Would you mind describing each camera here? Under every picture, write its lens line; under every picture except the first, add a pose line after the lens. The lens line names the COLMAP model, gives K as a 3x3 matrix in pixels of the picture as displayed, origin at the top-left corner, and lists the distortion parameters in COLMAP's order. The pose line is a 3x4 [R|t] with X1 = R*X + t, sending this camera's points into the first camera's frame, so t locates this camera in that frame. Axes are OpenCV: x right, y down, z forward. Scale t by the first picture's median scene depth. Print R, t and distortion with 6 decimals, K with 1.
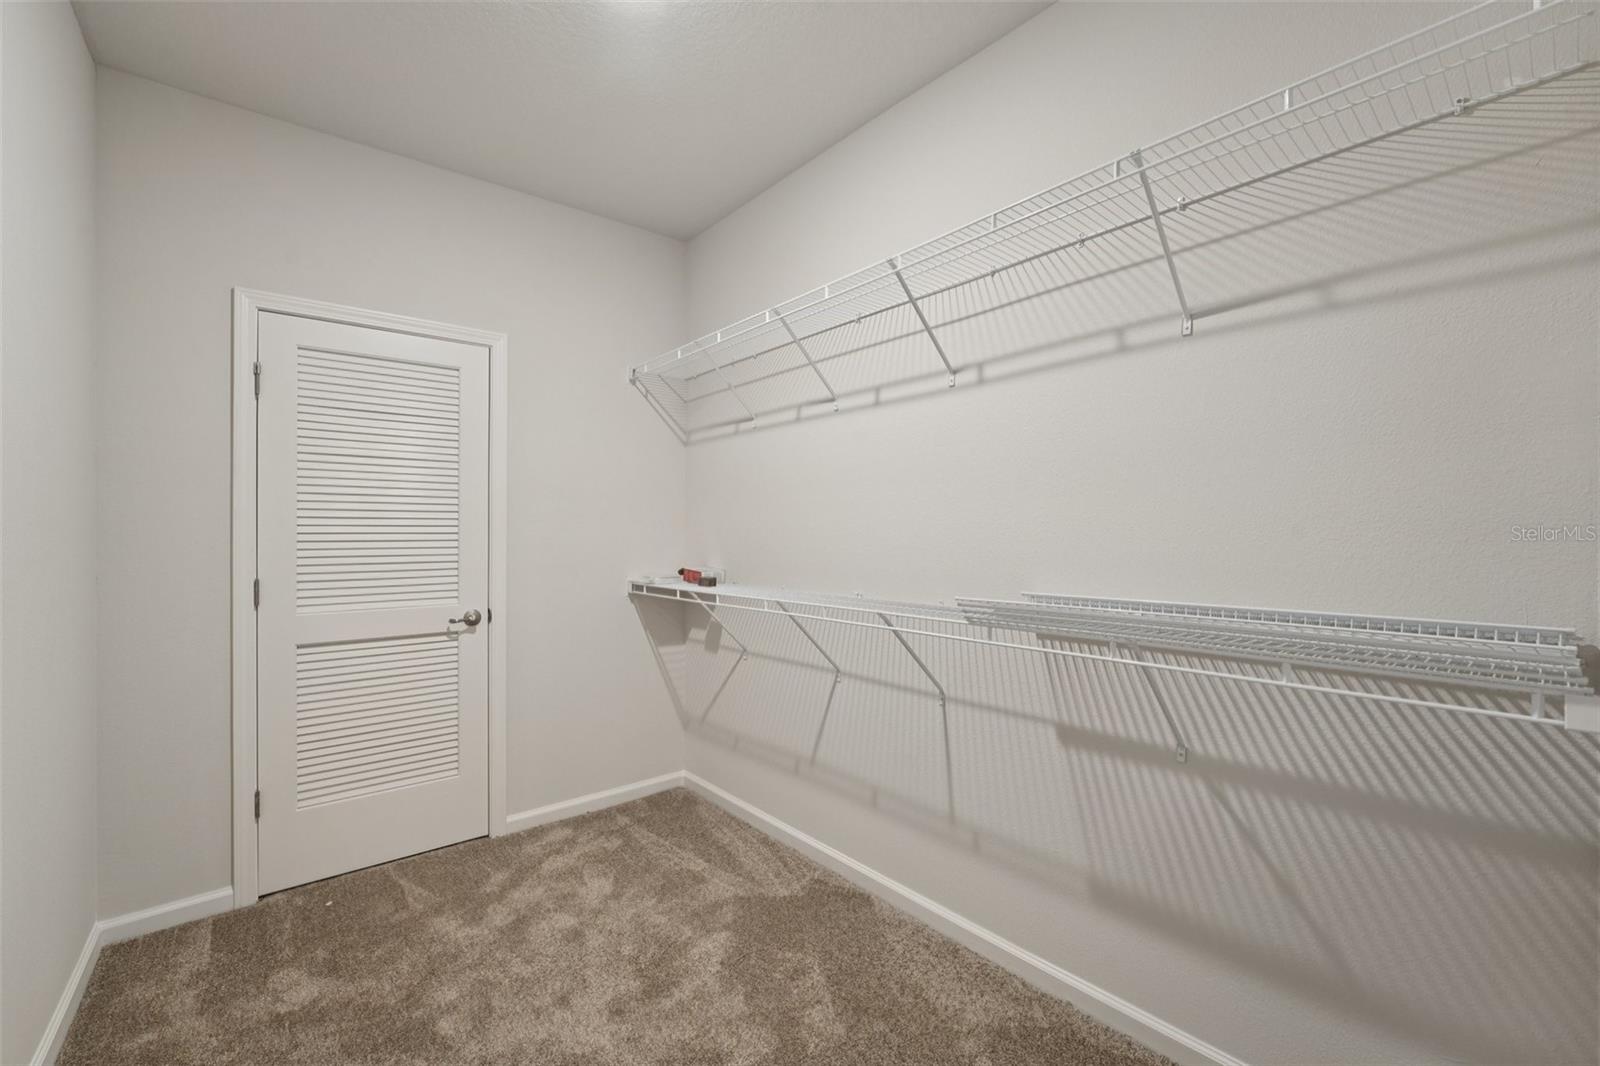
lens RADIAL K [[651.6, 0, 810.0], [0, 651.6, 529.3], [0, 0, 1]] dist [-0.017327, 0.000190]
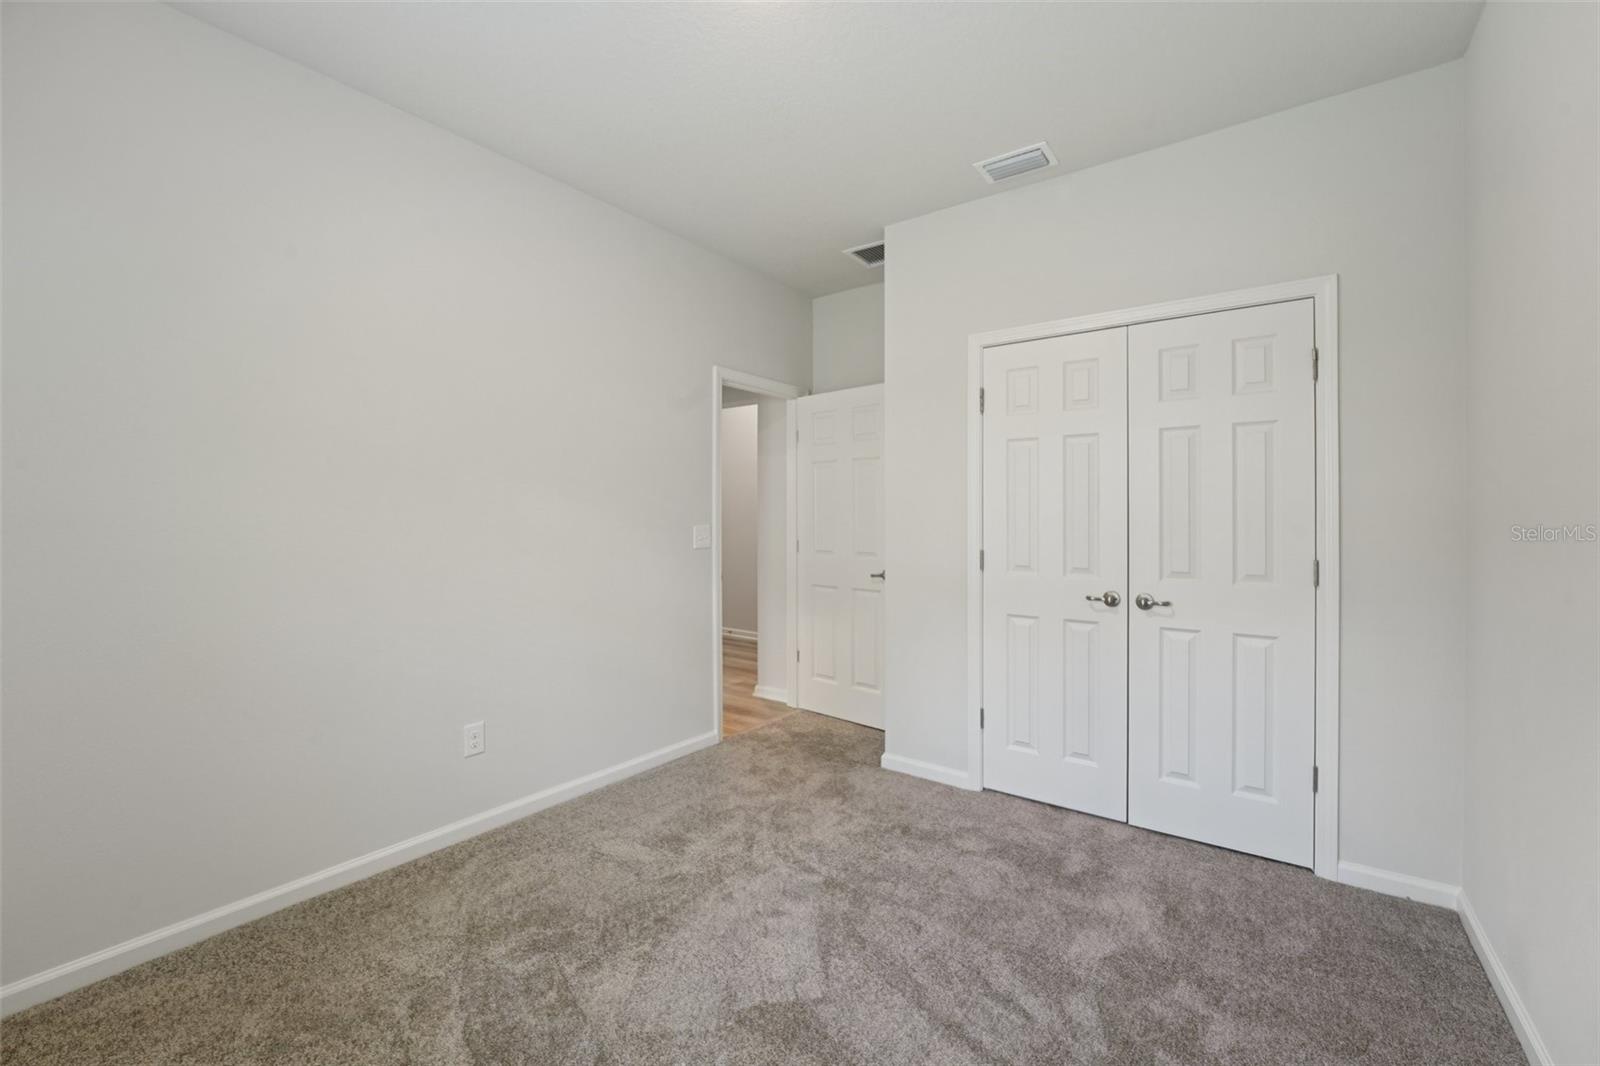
lens RADIAL K [[651.6, 0, 810.0], [0, 651.6, 529.3], [0, 0, 1]] dist [-0.017327, 0.000190]
pose [[0.241276, 0.014232, -0.970352, 0.203256], [0.001094, 0.999888, 0.014937, 0.007863], [0.970456, -0.004665, 0.241233, 0.185437]]
